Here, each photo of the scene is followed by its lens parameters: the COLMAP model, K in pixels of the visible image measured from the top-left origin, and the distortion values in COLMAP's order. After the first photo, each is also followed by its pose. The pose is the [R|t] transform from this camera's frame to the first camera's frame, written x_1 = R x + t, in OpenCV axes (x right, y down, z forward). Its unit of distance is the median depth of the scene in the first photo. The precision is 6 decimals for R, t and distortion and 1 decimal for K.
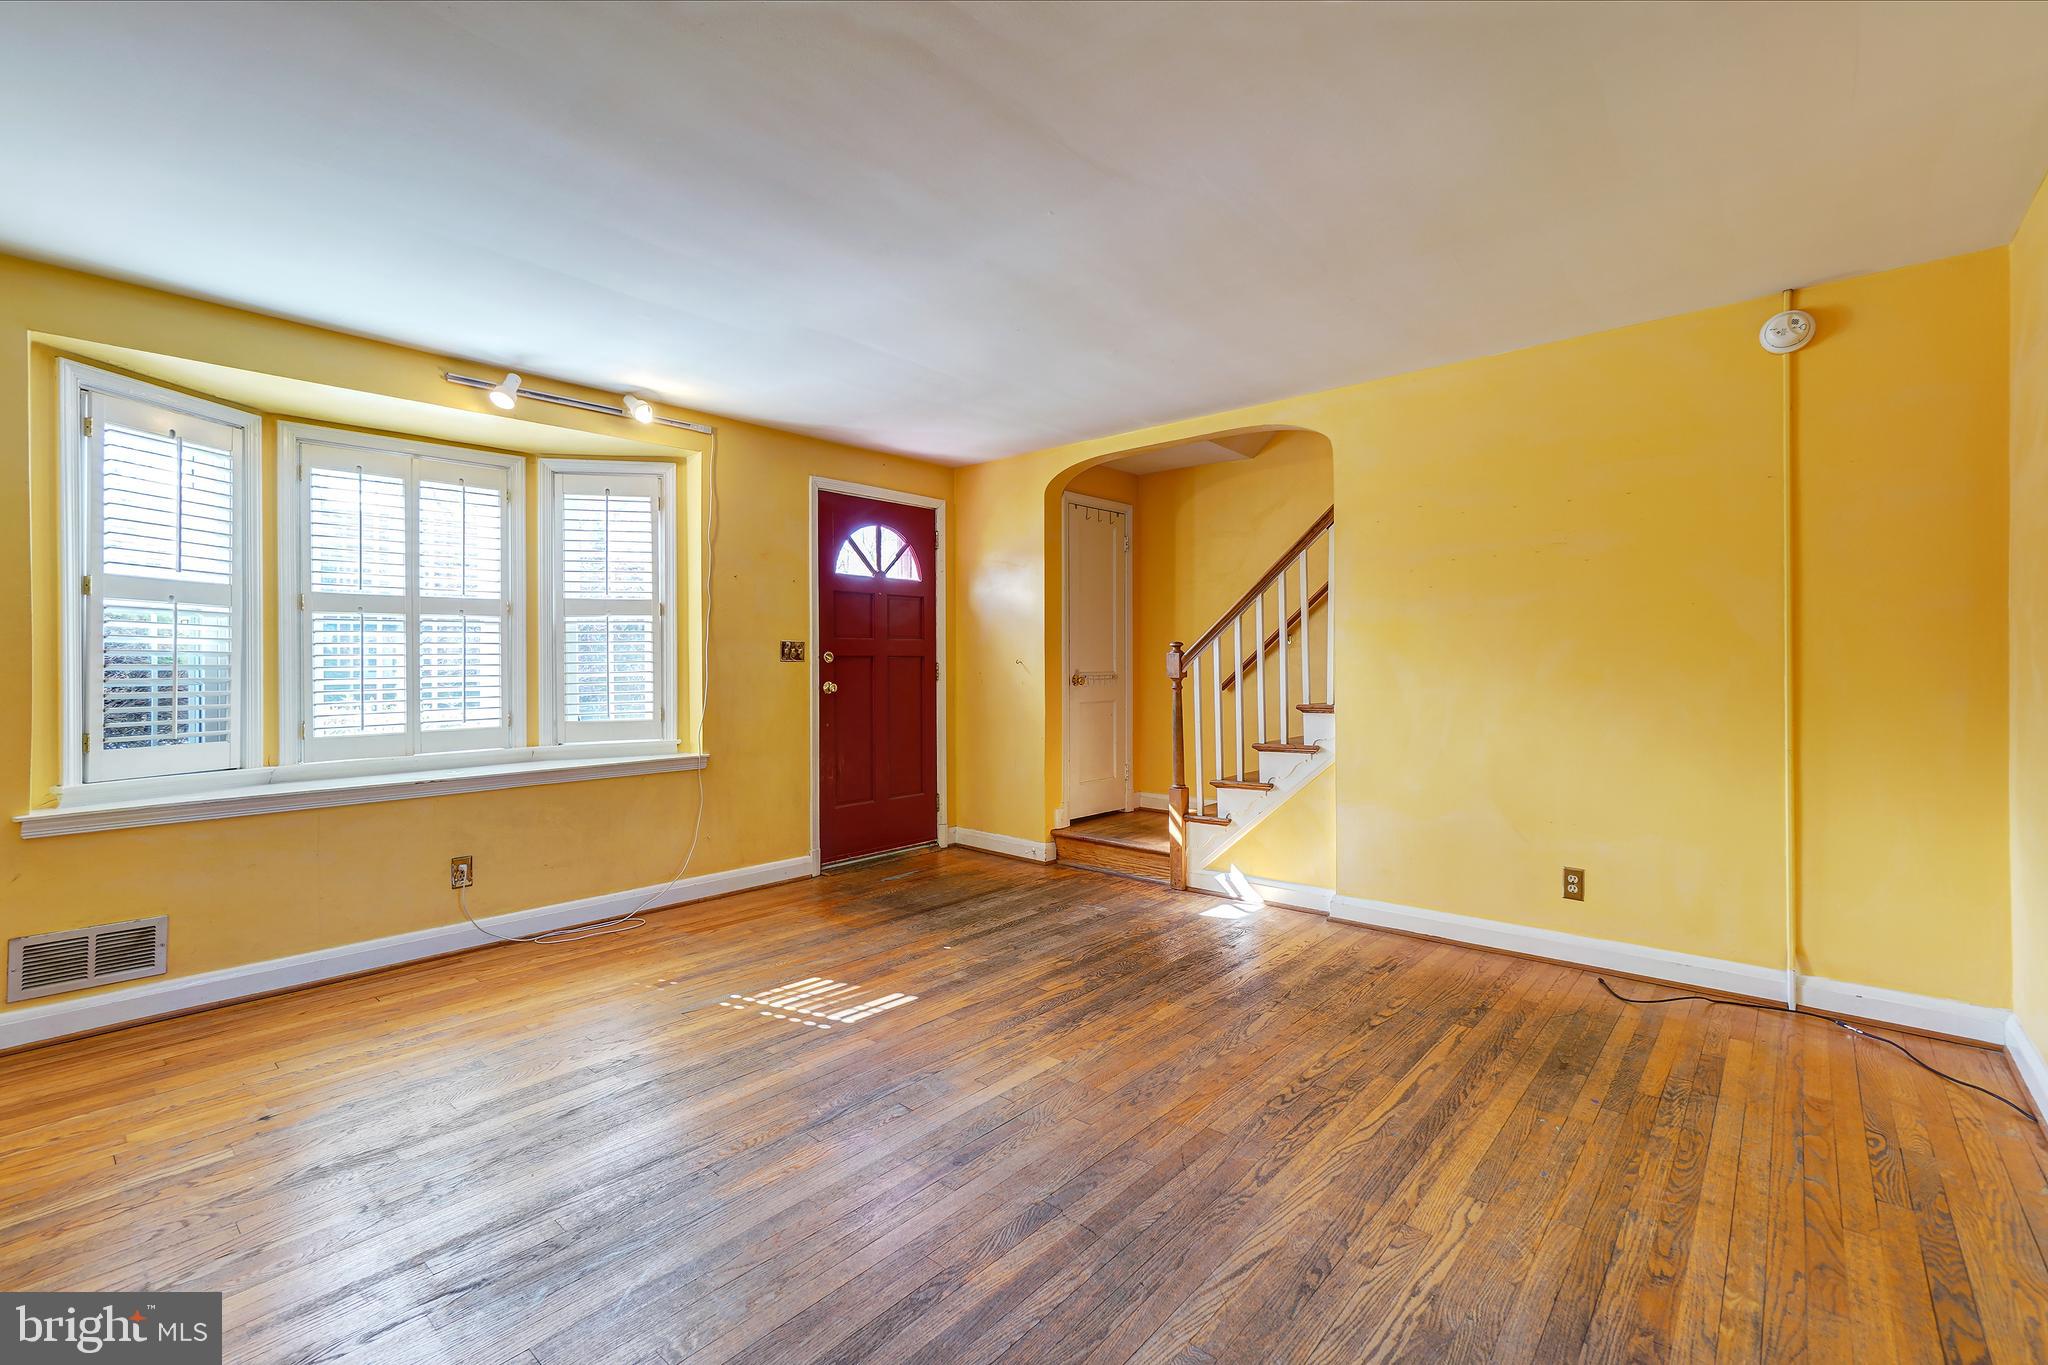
lens RADIAL K [[928.2, 0, 996.7], [0, 928.2, 656.4], [0, 0, 1]] dist [-0.008581, 0.015311]
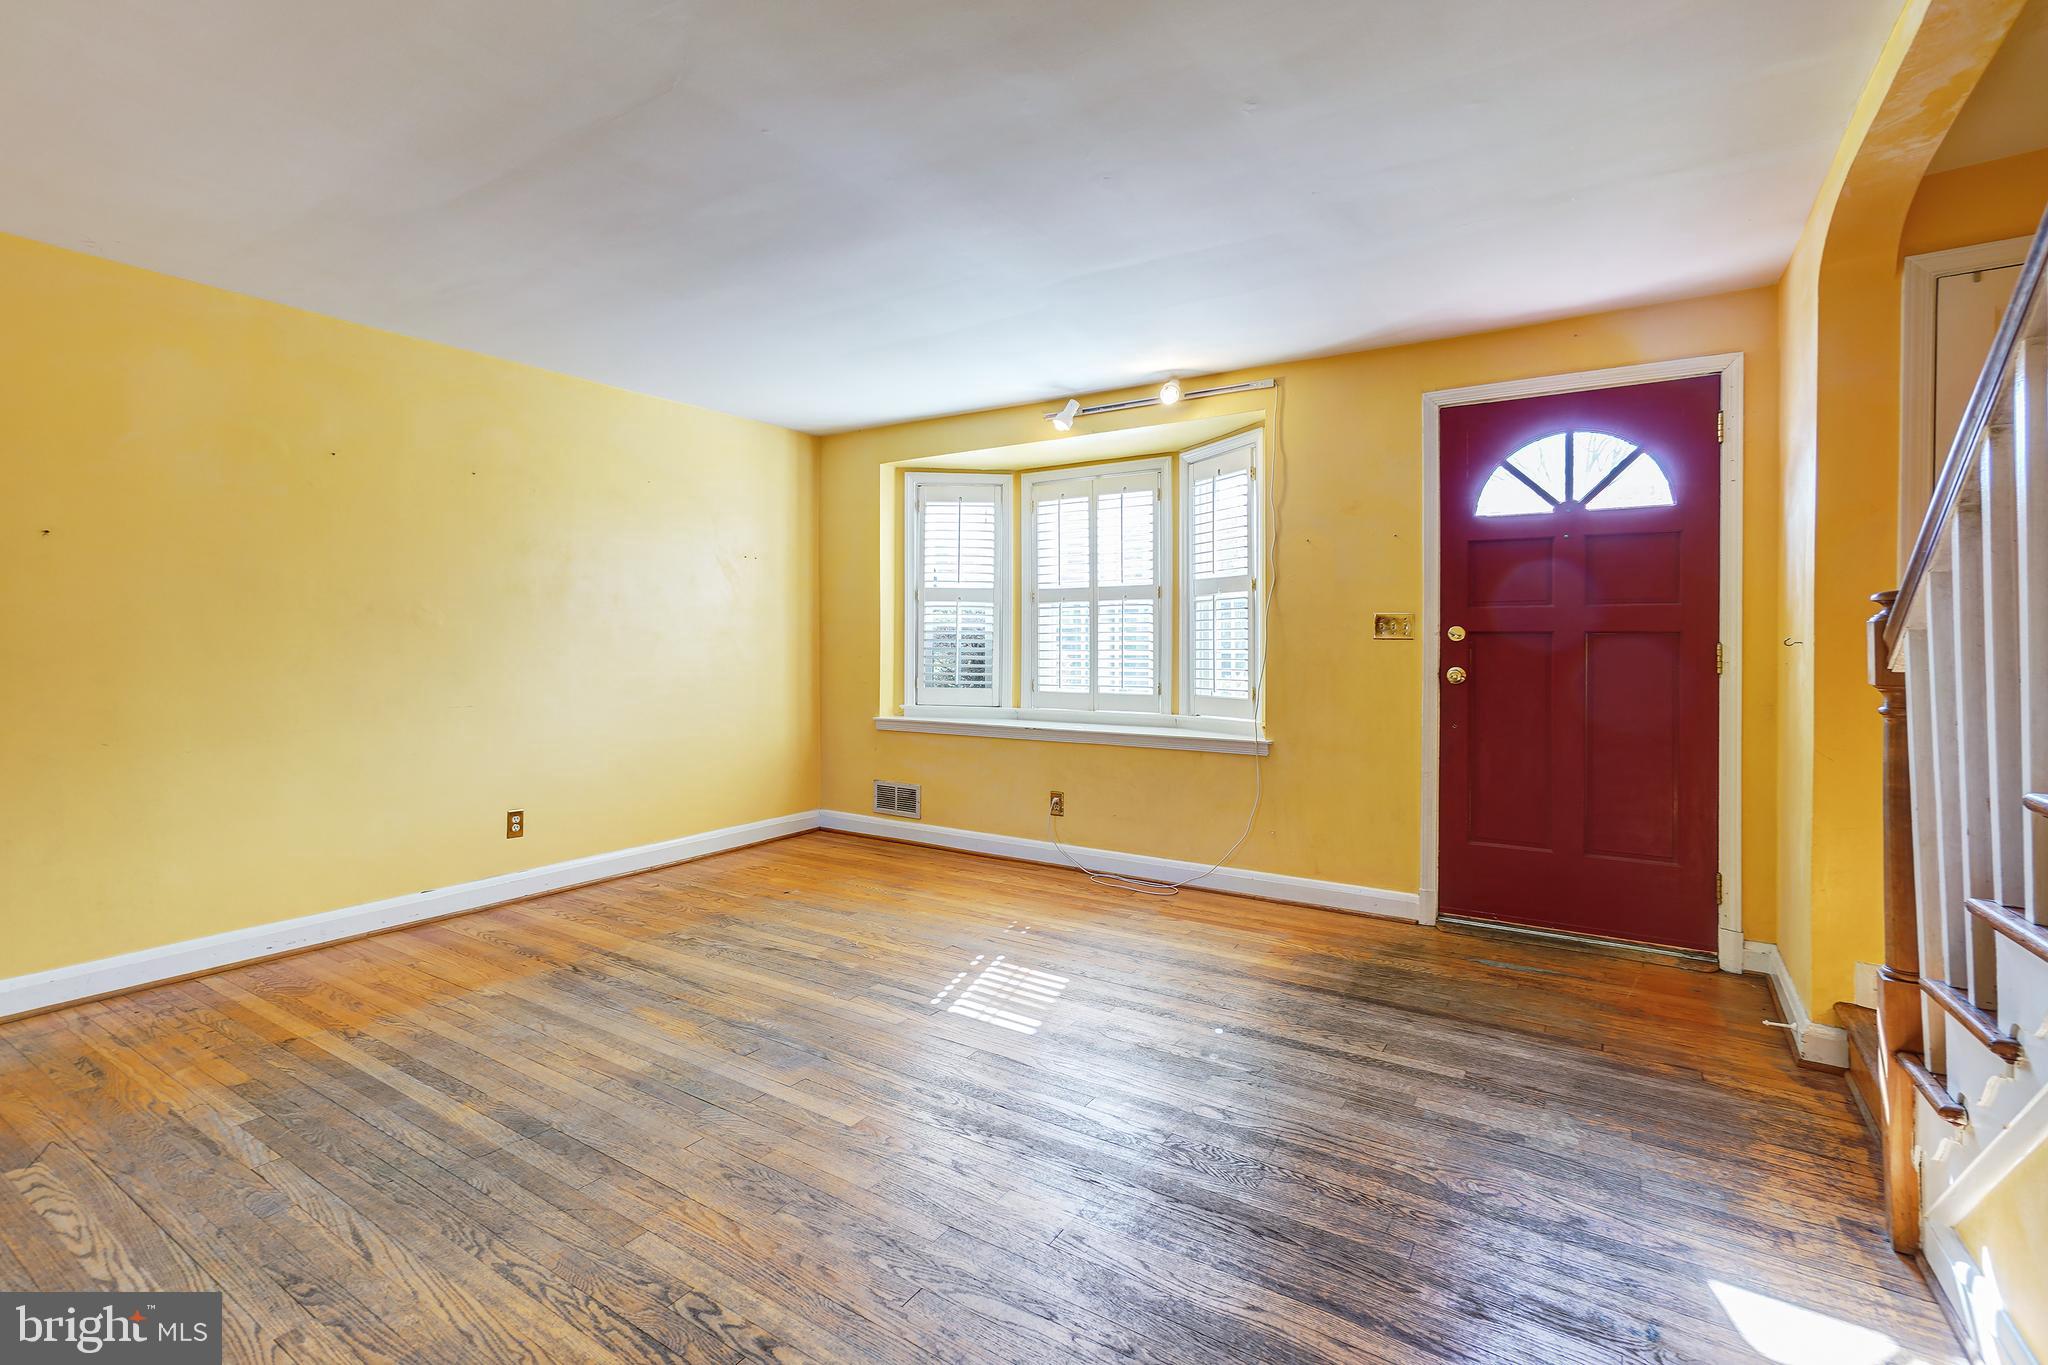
lens RADIAL K [[904.8, 0, 996.7], [0, 904.8, 645.9], [0, 0, 1]] dist [-0.011667, 0.012628]
pose [[0.150656, 0.010782, -0.988528, 0.595691], [0.002540, 0.999933, 0.011294, 0.001888], [0.988583, -0.004212, 0.150618, 0.686855]]
